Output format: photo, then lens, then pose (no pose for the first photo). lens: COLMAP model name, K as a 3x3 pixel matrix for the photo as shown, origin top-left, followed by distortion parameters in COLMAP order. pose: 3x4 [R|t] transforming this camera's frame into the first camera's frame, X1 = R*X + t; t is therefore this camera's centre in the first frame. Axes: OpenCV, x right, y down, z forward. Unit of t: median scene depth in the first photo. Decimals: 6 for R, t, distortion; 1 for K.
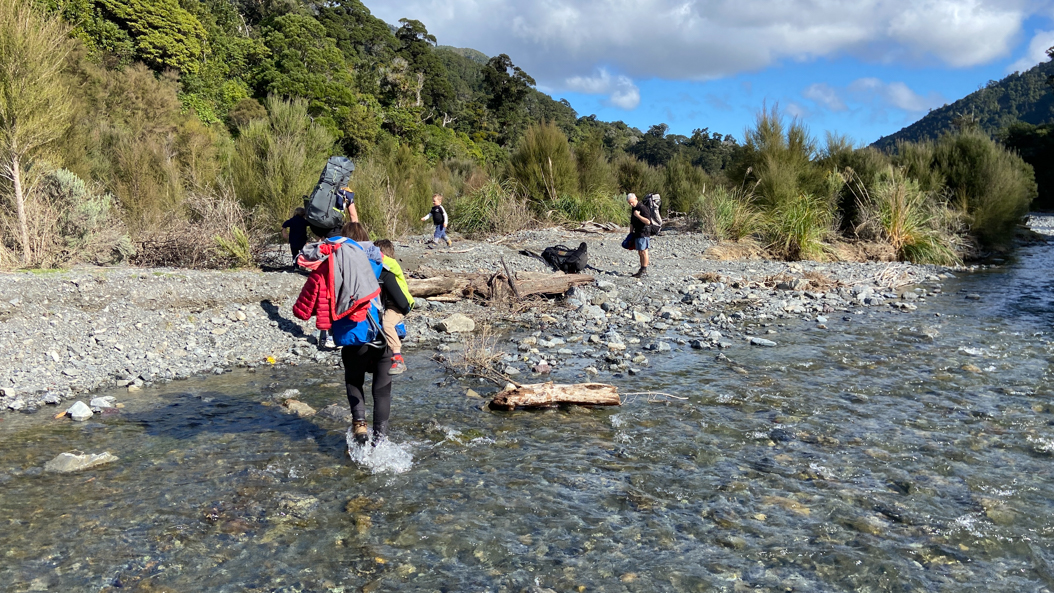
lens RADIAL K [[775.4, 0, 522.6], [0, 775.4, 285.7], [0, 0, 1]] dist [0.125856, -0.154443]
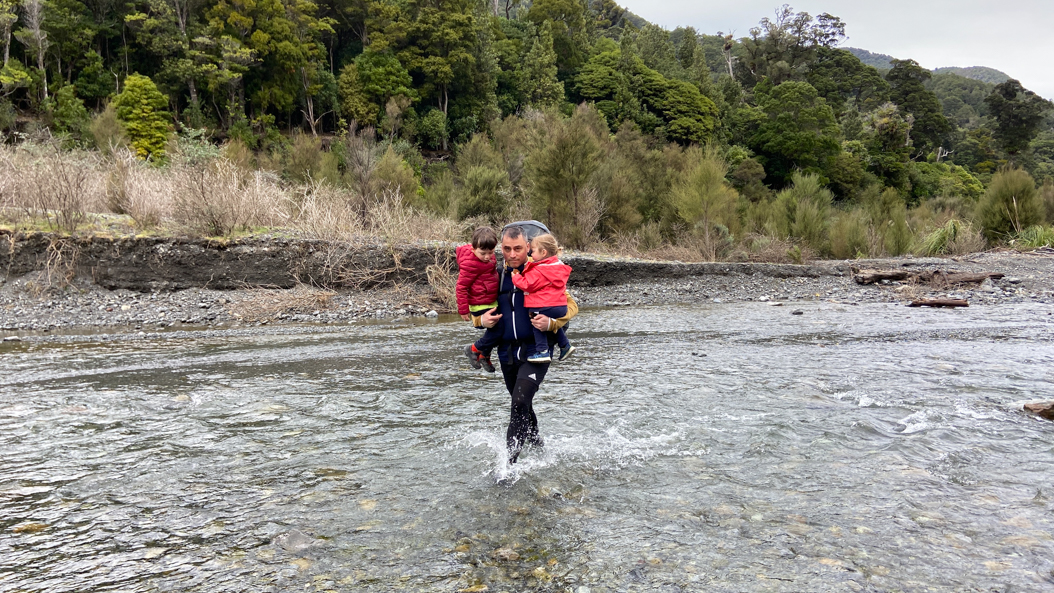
lens RADIAL K [[782.3, 0, 523.9], [0, 782.3, 296.6], [0, 0, 1]] dist [0.135257, -0.174897]
pose [[0.836628, 0.016288, -0.547529, 0.094171], [-0.039811, 0.998722, -0.031122, 0.071521], [0.546323, 0.047835, 0.836207, -0.547845]]
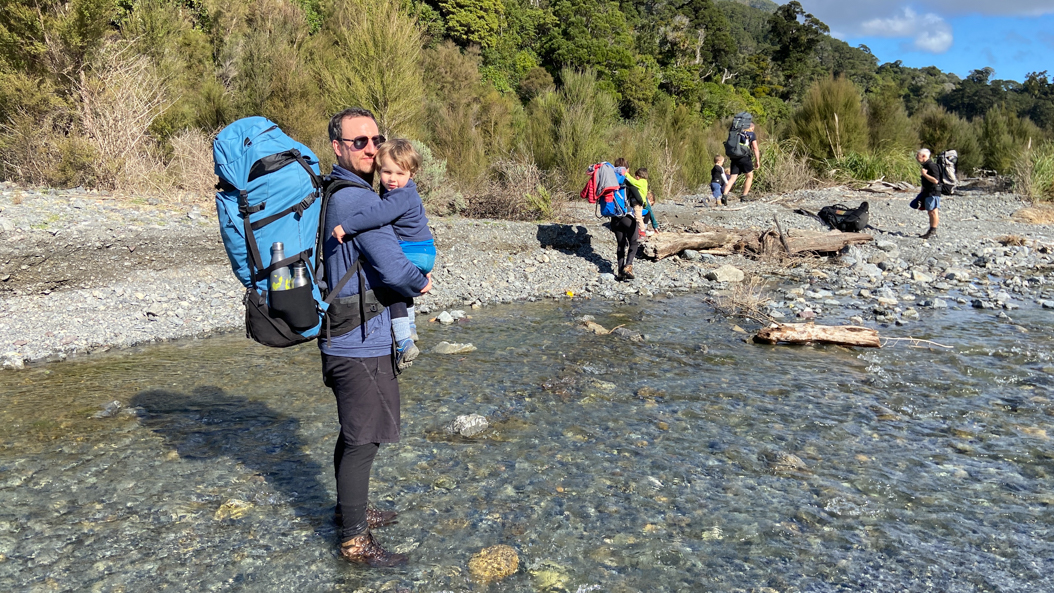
lens RADIAL K [[775.4, 0, 522.6], [0, 775.4, 285.7], [0, 0, 1]] dist [0.125856, -0.154443]
pose [[0.941936, 0.046850, -0.332509, 0.005013], [-0.030452, 0.998057, 0.054362, 0.006123], [0.334410, -0.041080, 0.941532, -0.059852]]
